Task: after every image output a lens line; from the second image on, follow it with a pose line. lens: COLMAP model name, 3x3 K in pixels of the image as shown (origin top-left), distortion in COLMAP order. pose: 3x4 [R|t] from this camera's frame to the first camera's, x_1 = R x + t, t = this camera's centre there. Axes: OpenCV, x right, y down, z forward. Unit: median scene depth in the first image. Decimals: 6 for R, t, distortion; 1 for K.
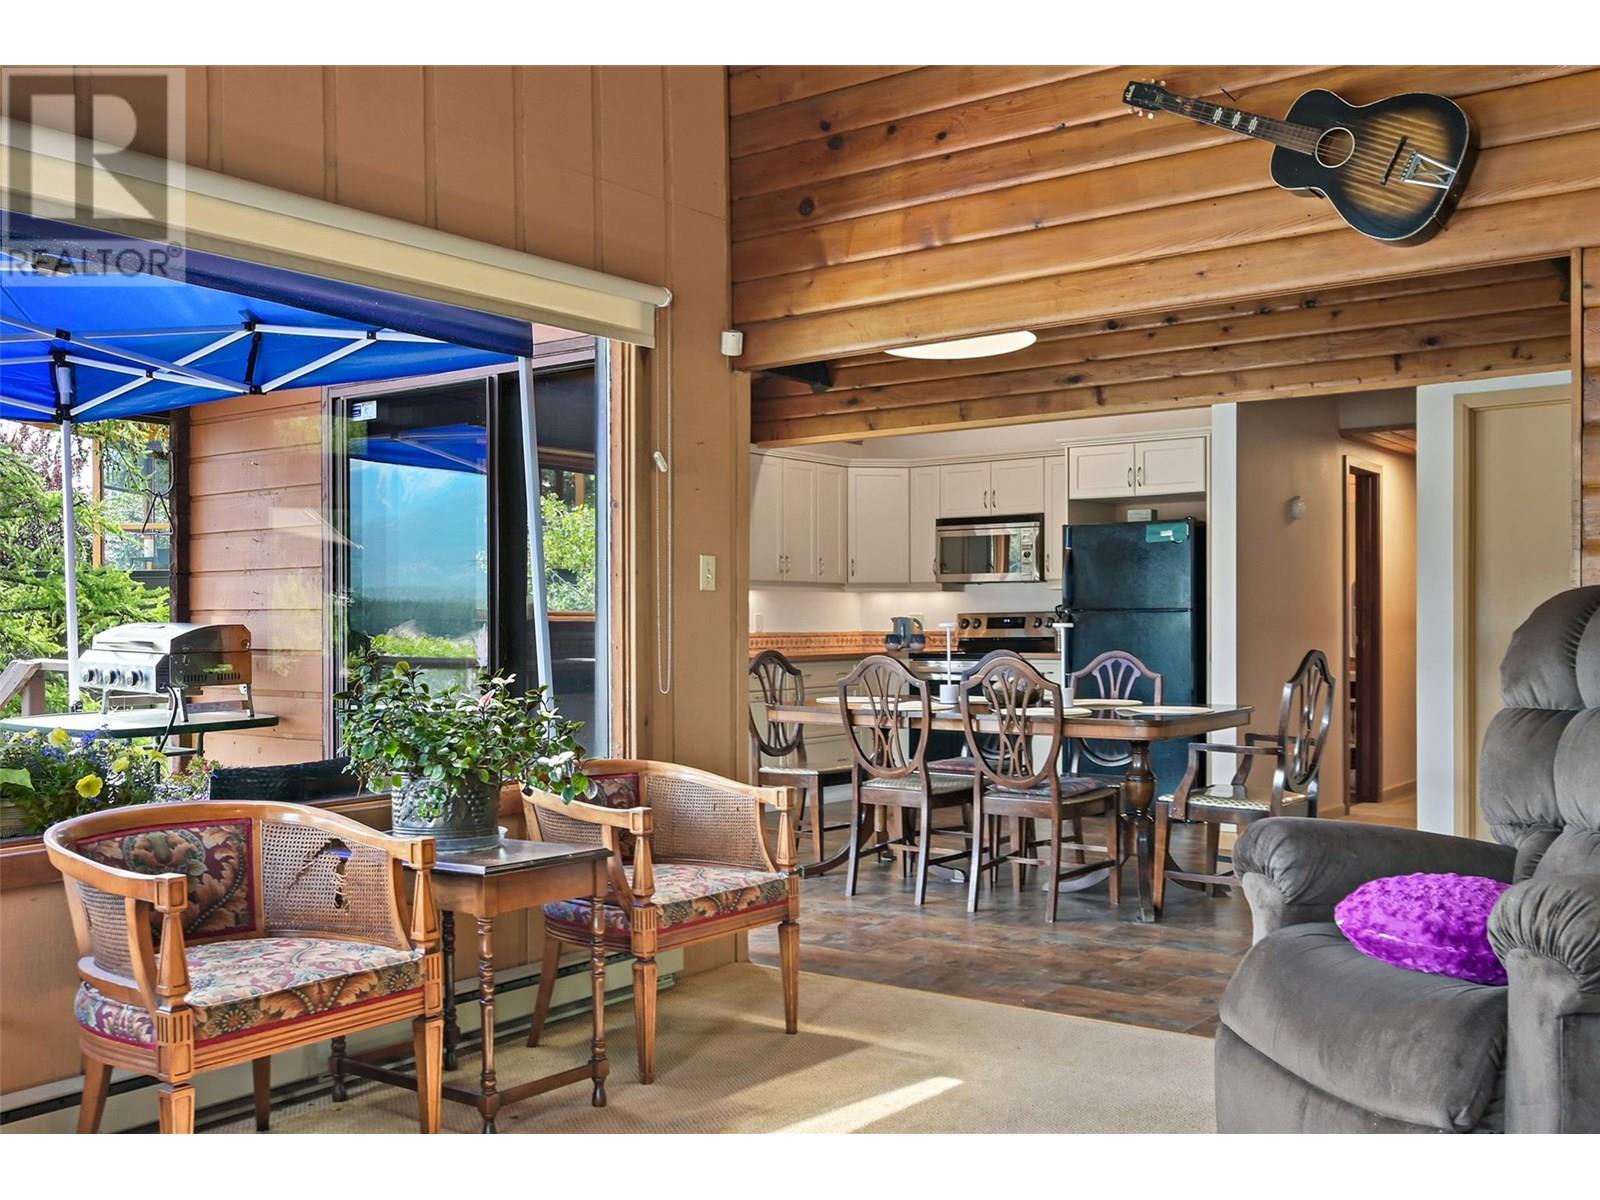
lens RADIAL K [[1499.3, 0, 798.9], [0, 1499.3, 610.9], [0, 0, 1]] dist [-0.015796, 0.000000]
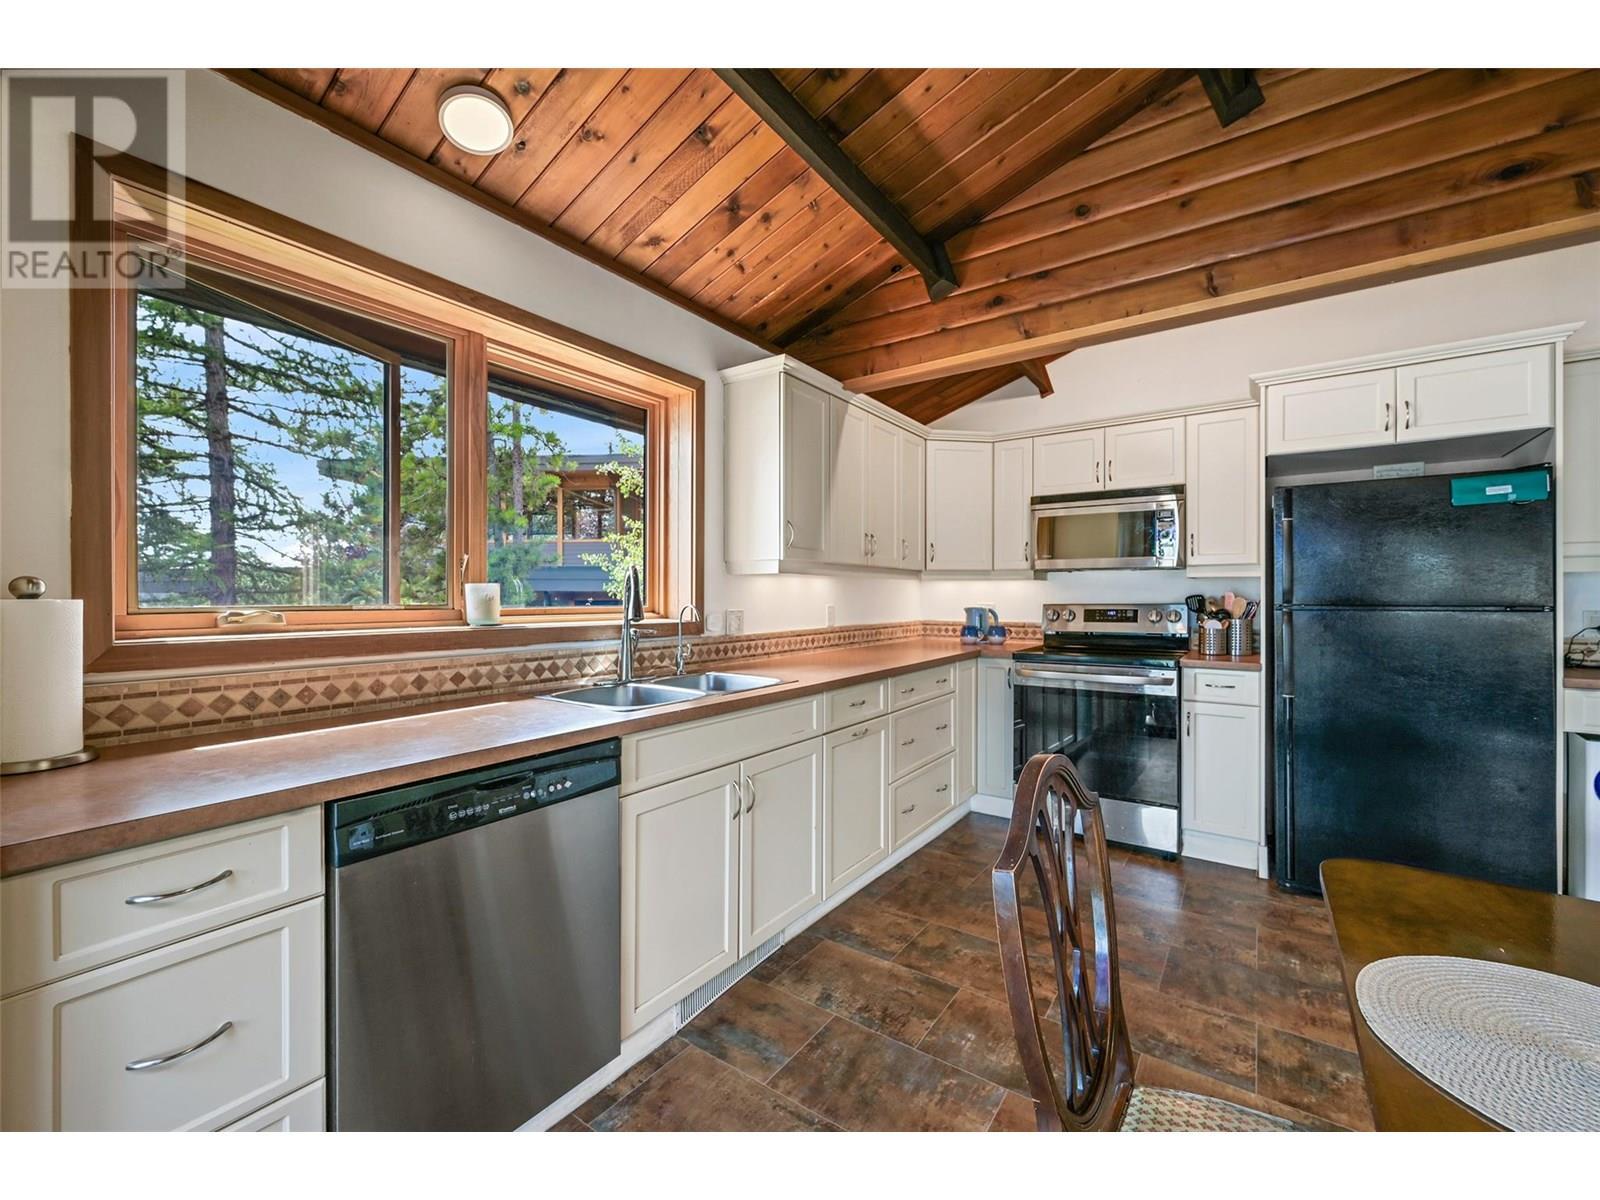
lens RADIAL K [[656.3, 0, 801.9], [0, 656.3, 591.4], [0, 0, 1]] dist [-0.001018, -0.000183]
pose [[0.999459, 0.003660, 0.032685, -0.060689], [-0.003715, 0.999992, 0.001606, -0.006715], [-0.032679, -0.001726, 0.999464, 0.684053]]
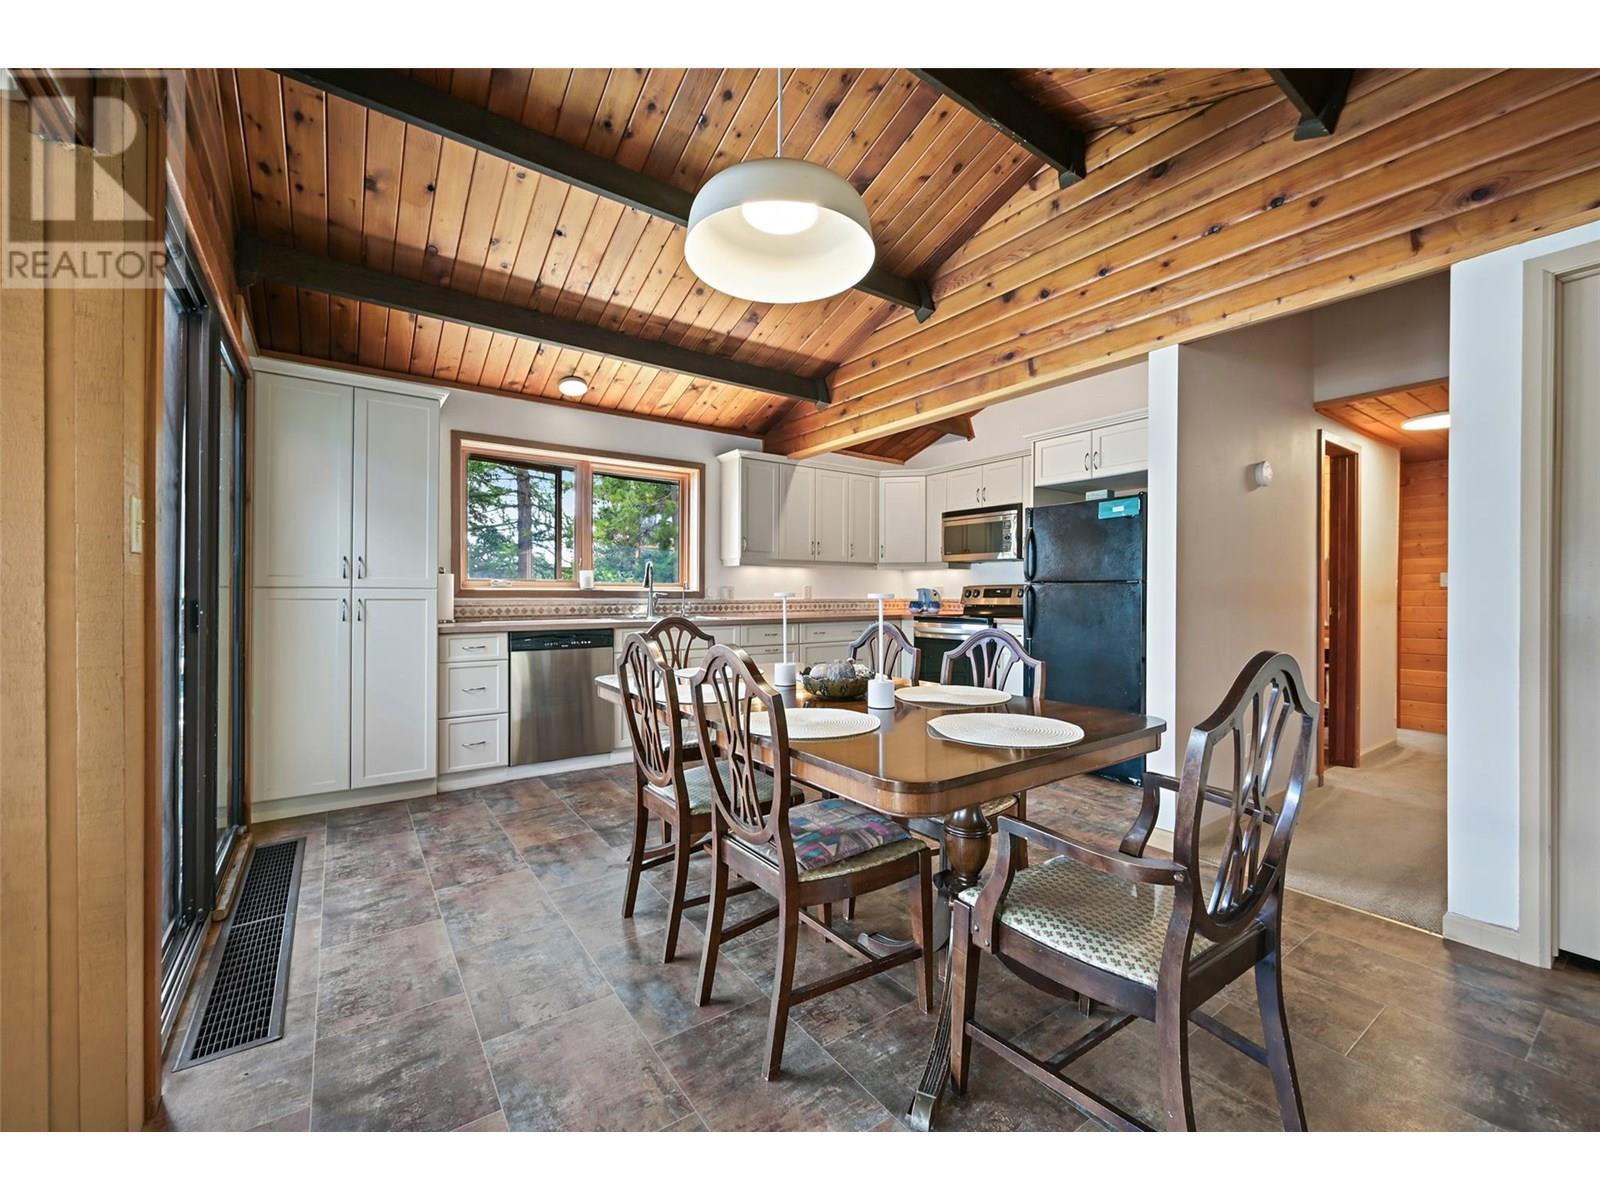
lens RADIAL K [[656.3, 0, 800.5], [0, 656.3, 587.3], [0, 0, 1]] dist [-0.001018, -0.000183]
pose [[0.952604, 0.004363, -0.304182, 0.162979], [-0.004072, 0.999990, 0.001590, 0.003216], [0.304186, -0.000276, 0.952613, 0.463746]]
